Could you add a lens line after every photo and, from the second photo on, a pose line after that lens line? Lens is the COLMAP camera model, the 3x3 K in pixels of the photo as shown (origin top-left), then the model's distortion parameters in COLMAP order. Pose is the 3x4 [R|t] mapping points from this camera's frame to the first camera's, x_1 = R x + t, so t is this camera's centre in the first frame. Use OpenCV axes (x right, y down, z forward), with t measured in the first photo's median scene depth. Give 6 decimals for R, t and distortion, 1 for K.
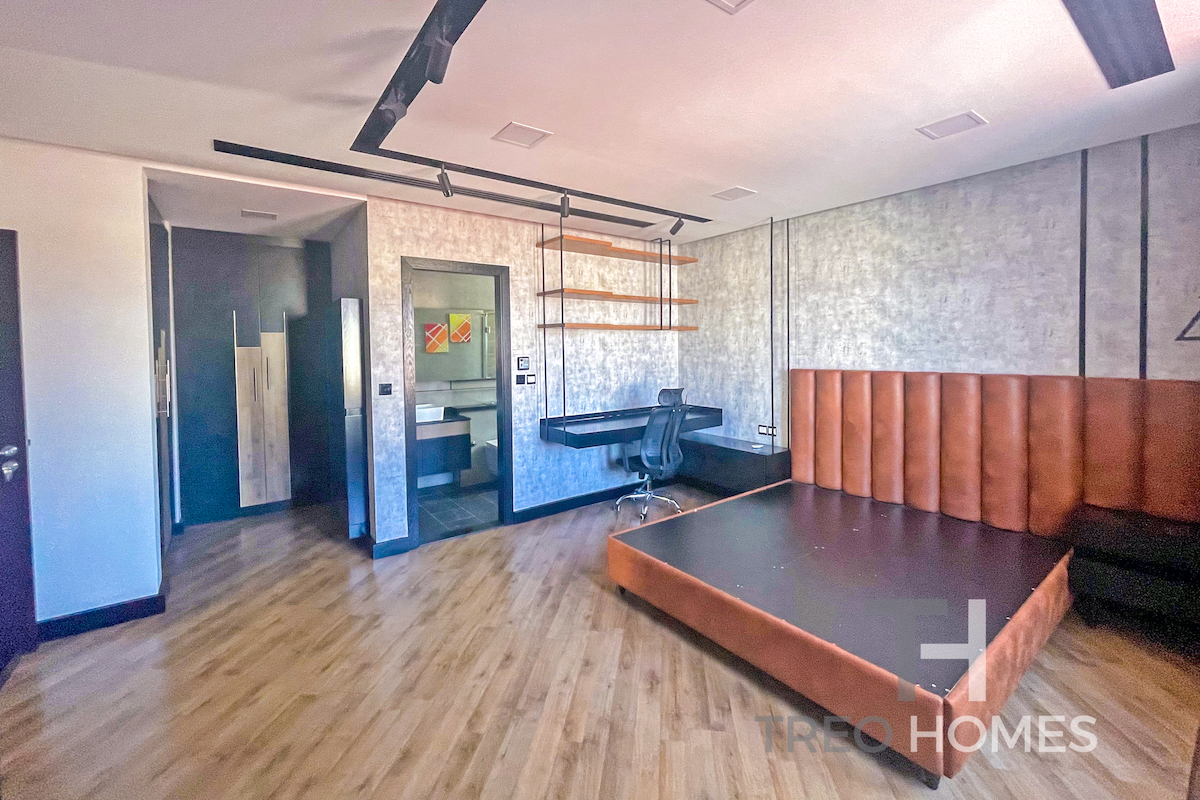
lens RADIAL K [[489.5, 0, 610.0], [0, 489.5, 357.5], [0, 0, 1]] dist [-0.001110, -0.000613]
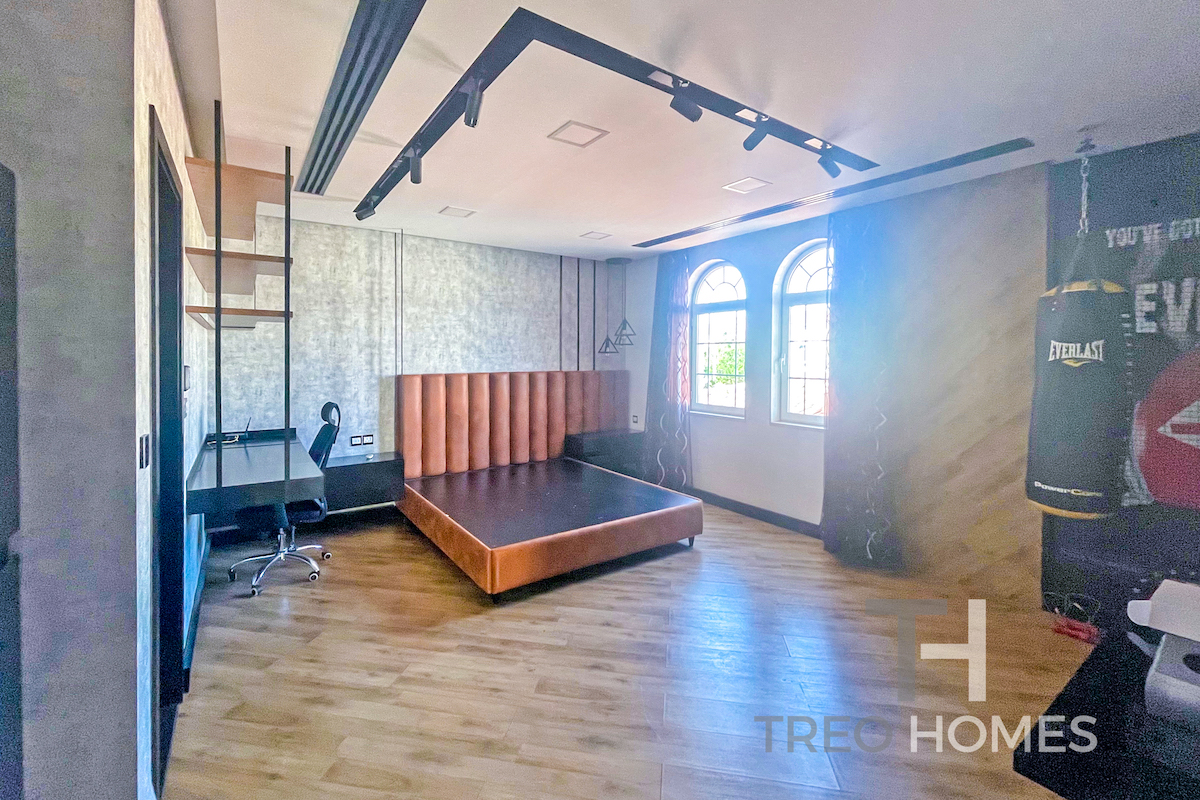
lens RADIAL K [[489.5, 0, 586.6], [0, 489.5, 359.4], [0, 0, 1]] dist [-0.001110, -0.000613]
pose [[0.062127, 0.007029, 0.998043, -0.756470], [0.019541, 0.999775, -0.008258, 0.007795], [-0.997877, 0.020016, 0.061976, 0.606099]]
